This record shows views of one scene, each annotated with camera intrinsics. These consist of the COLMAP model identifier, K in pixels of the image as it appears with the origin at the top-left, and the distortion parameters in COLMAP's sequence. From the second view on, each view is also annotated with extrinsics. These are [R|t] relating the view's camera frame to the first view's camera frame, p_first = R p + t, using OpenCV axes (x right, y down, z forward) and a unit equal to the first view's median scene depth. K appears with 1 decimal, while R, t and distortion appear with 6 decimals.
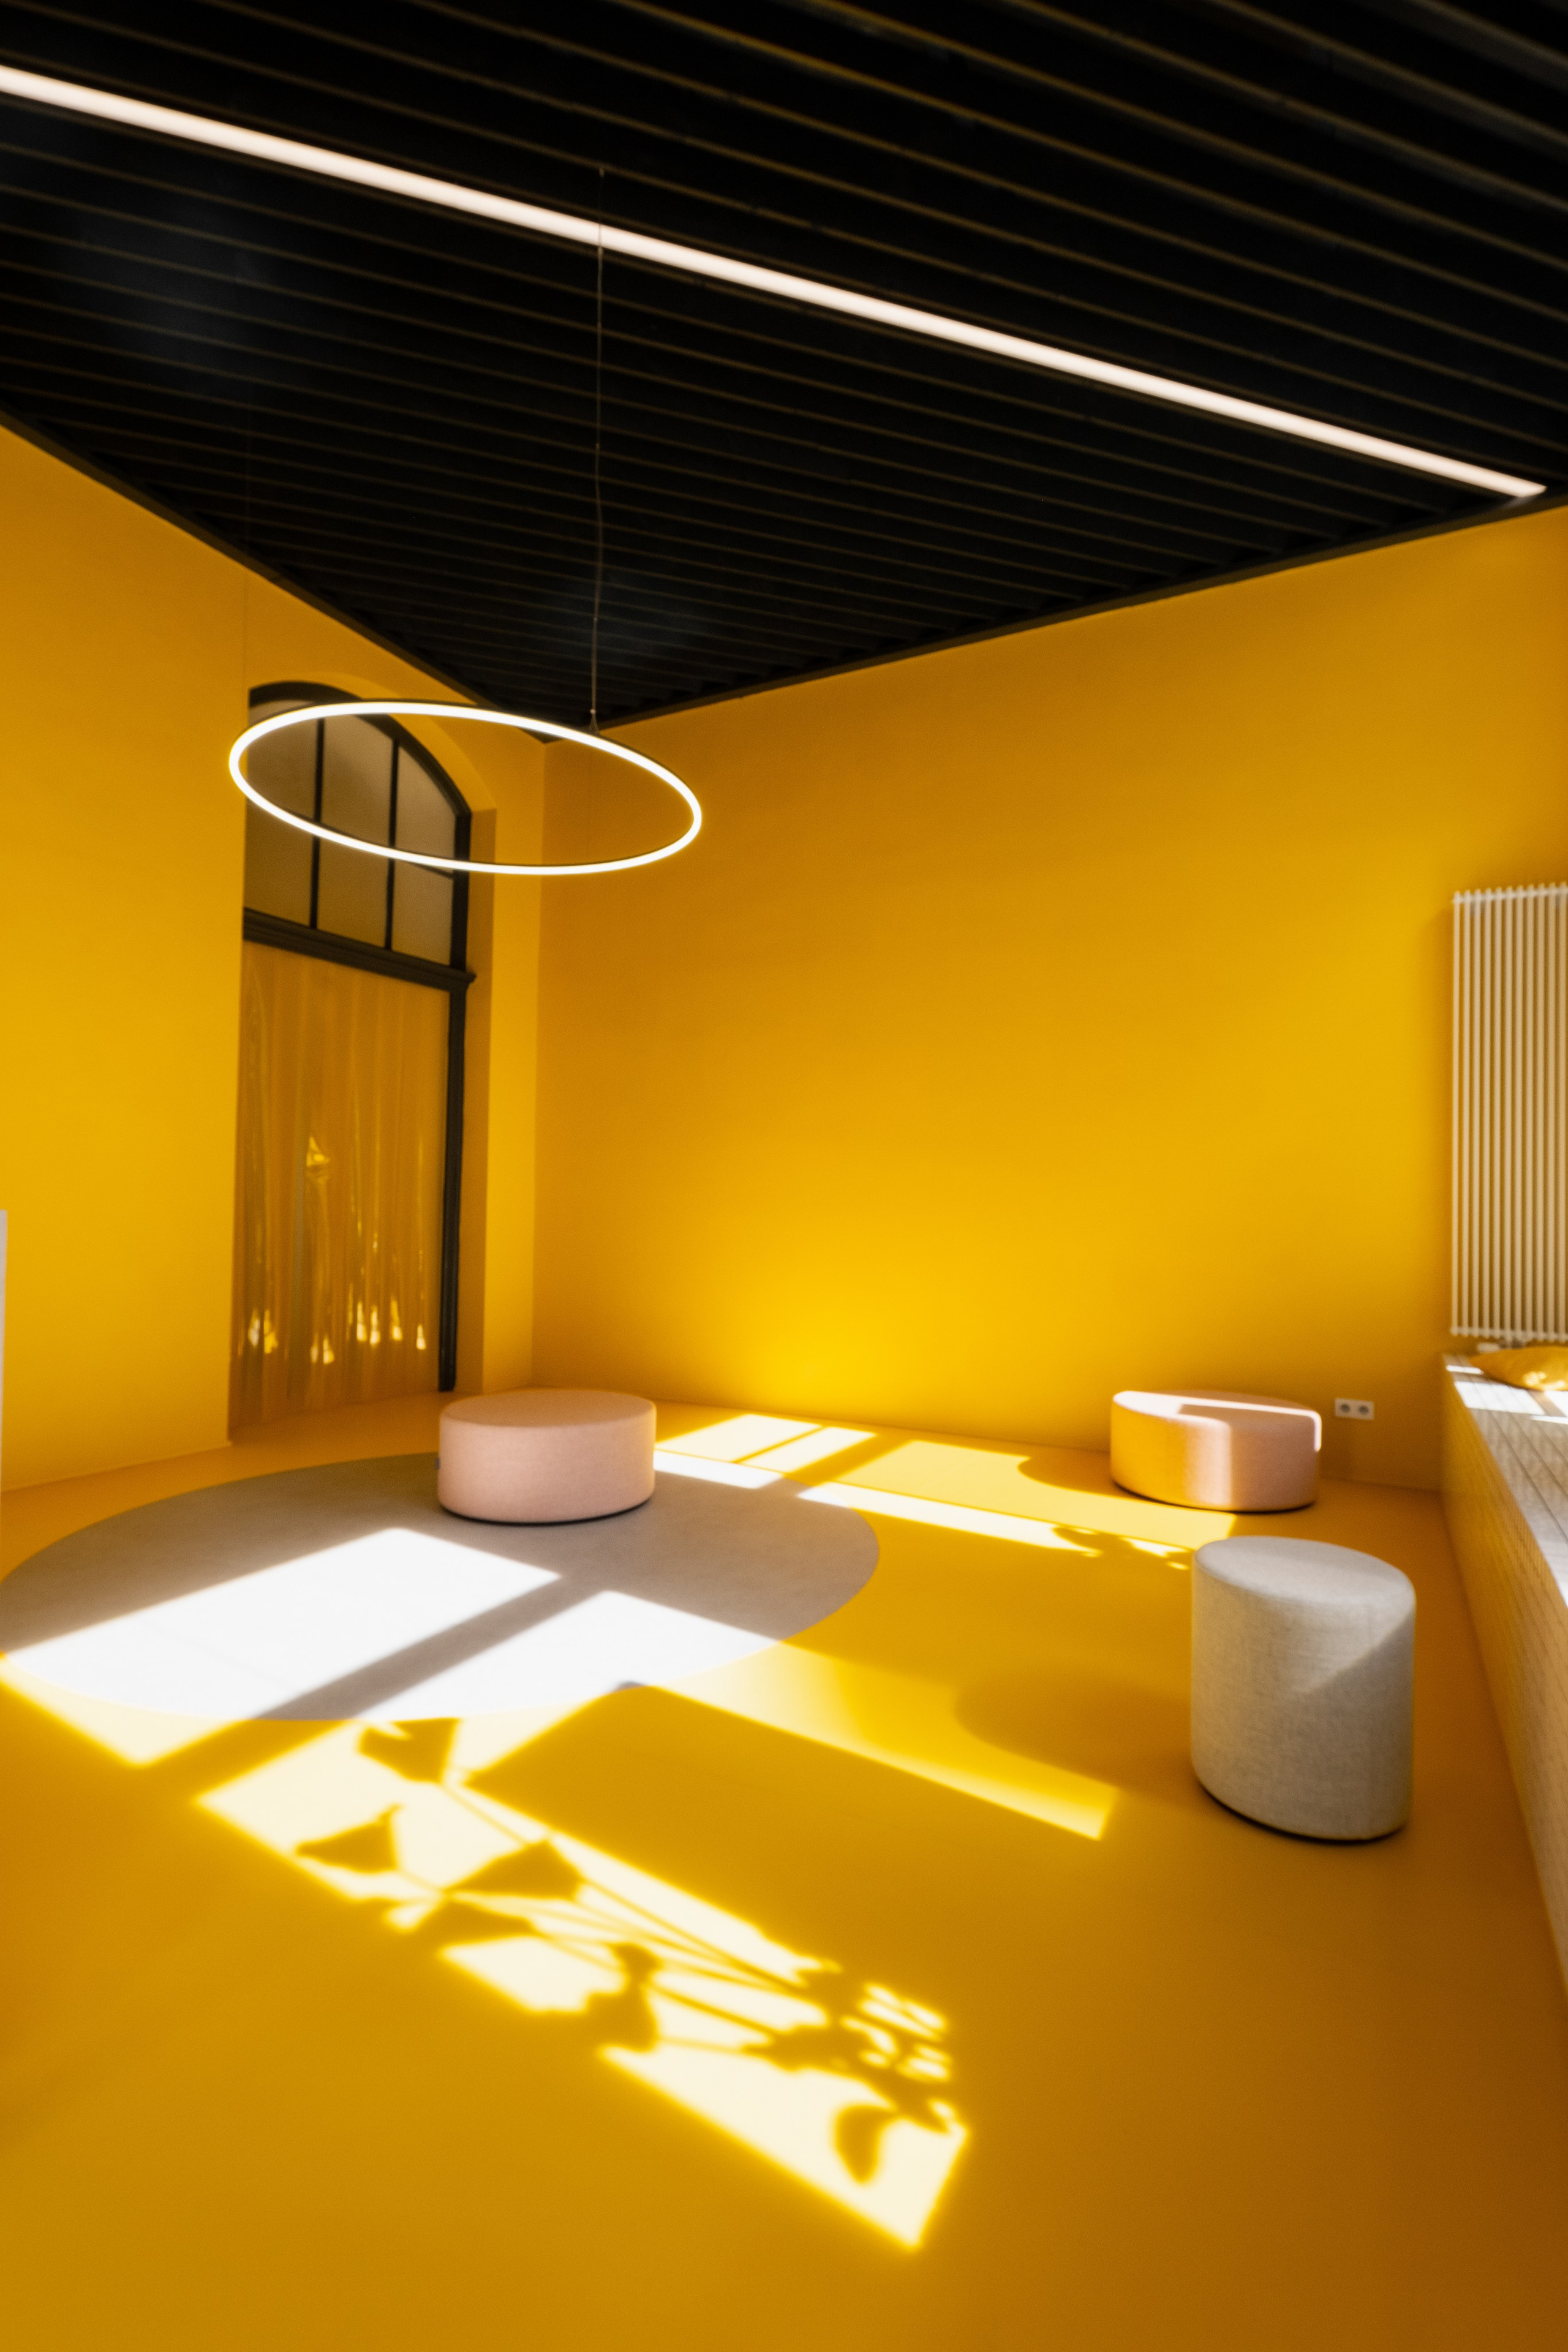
lens RADIAL K [[1137.6, 0, 784.0], [0, 1137.6, 1176.0], [0, 0, 1]] dist [-0.000238, -0.008656]
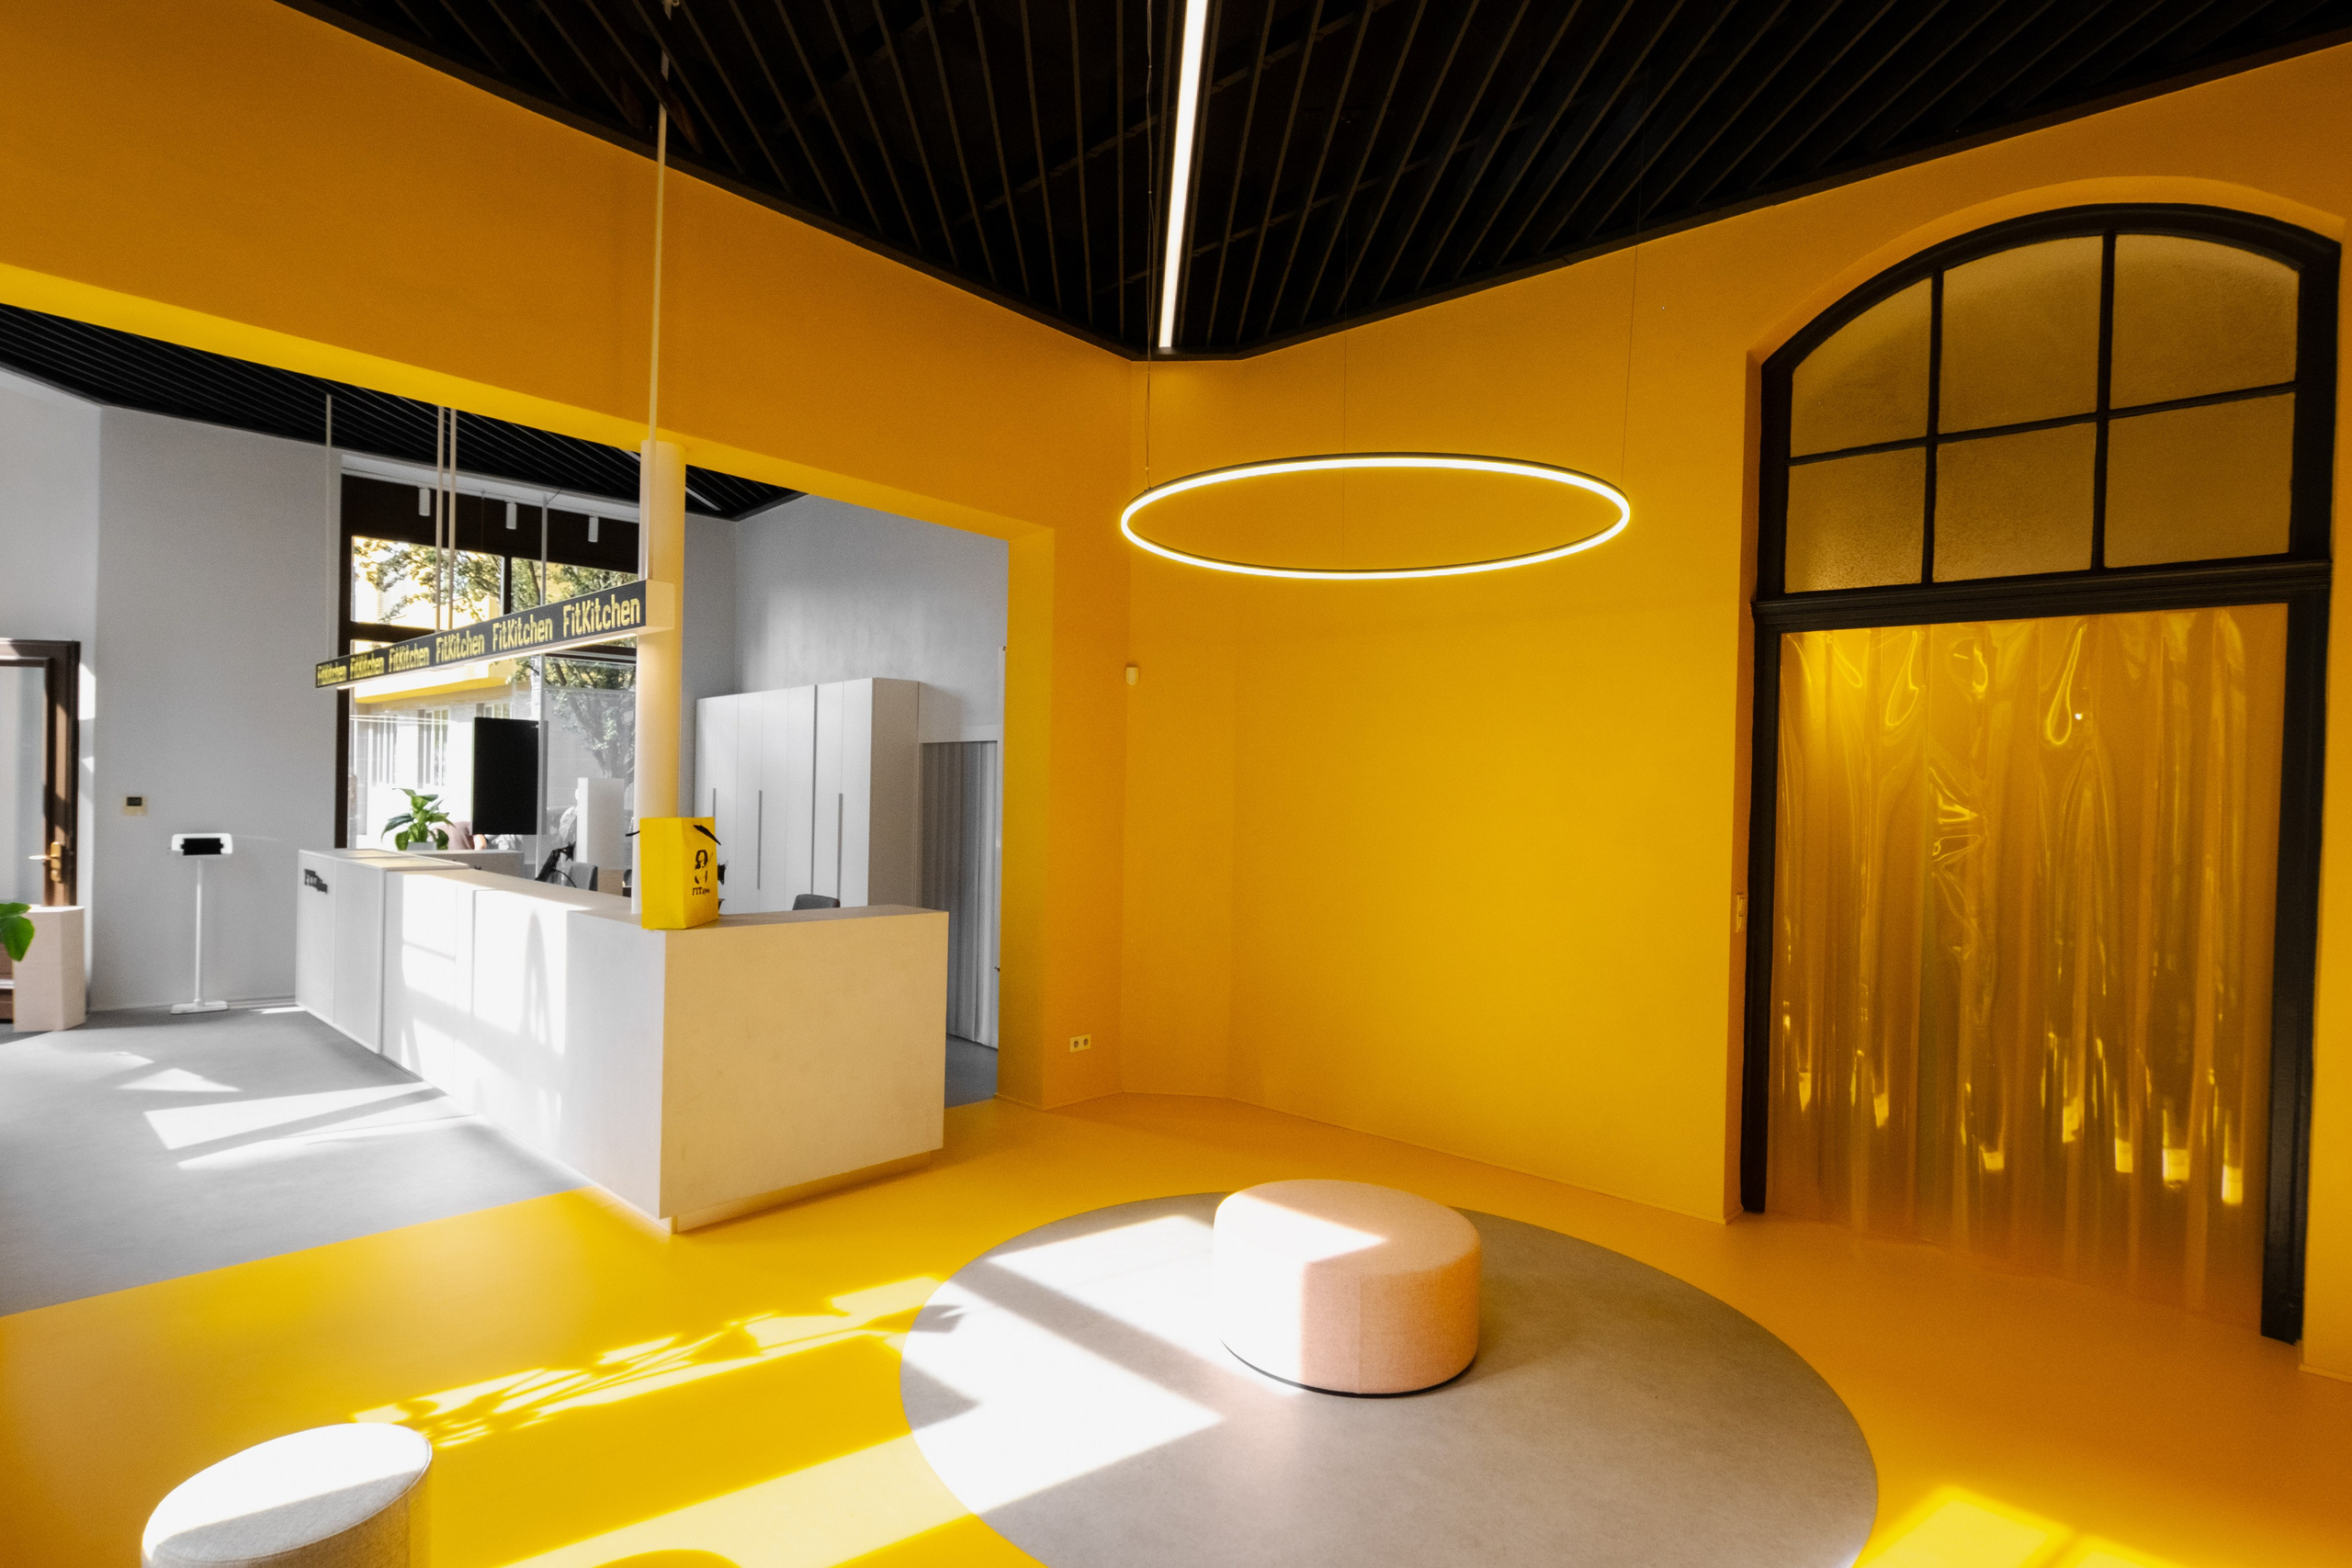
lens RADIAL K [[1174.9, 0, 1169.7], [0, 1174.9, 800.4], [0, 0, 1]] dist [0.000749, -0.010596]
pose [[-0.269446, -0.012291, -0.962937, 0.590376], [-0.010216, 0.999899, -0.009905, -0.084298], [0.962961, 0.007169, -0.269544, 0.966965]]
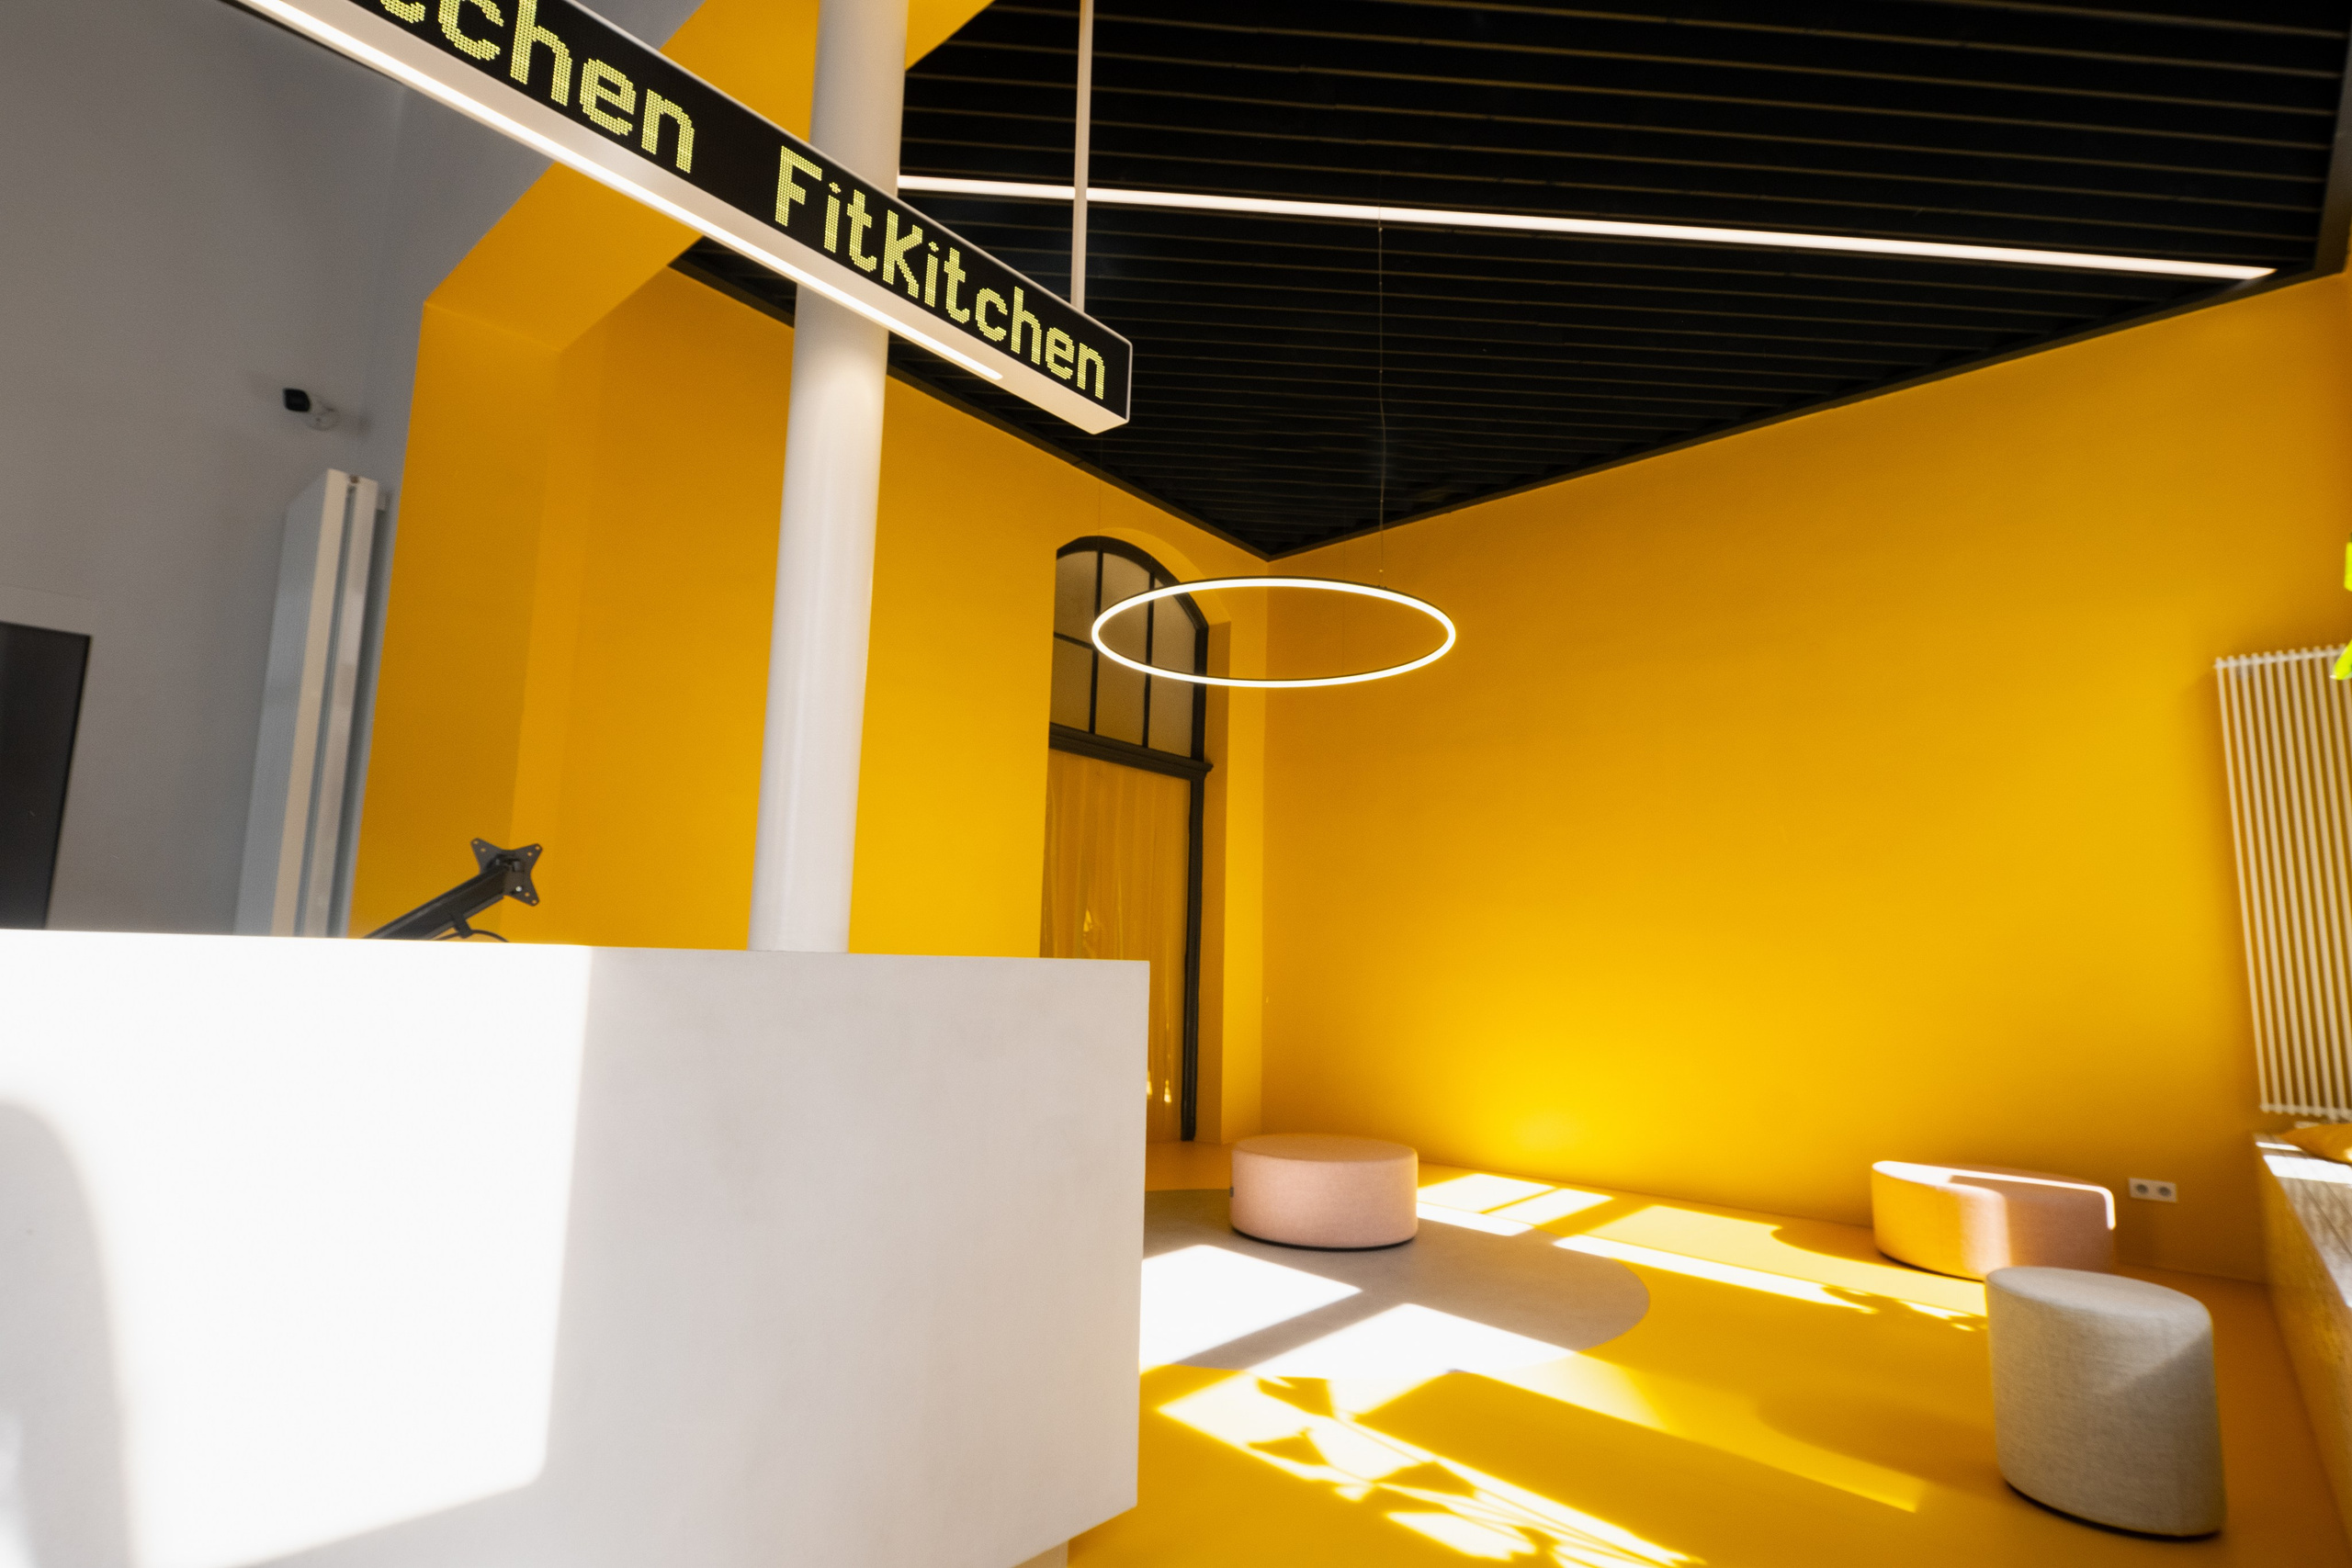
lens RADIAL K [[1166.1, 0, 1150.2], [0, 1166.1, 796.9], [0, 0, 1]] dist [0.002915, -0.008714]
pose [[0.971502, -0.027426, -0.235440, -0.093623], [-0.002318, 0.992136, -0.125141, 0.001661], [0.237020, 0.122121, 0.963799, -0.217134]]
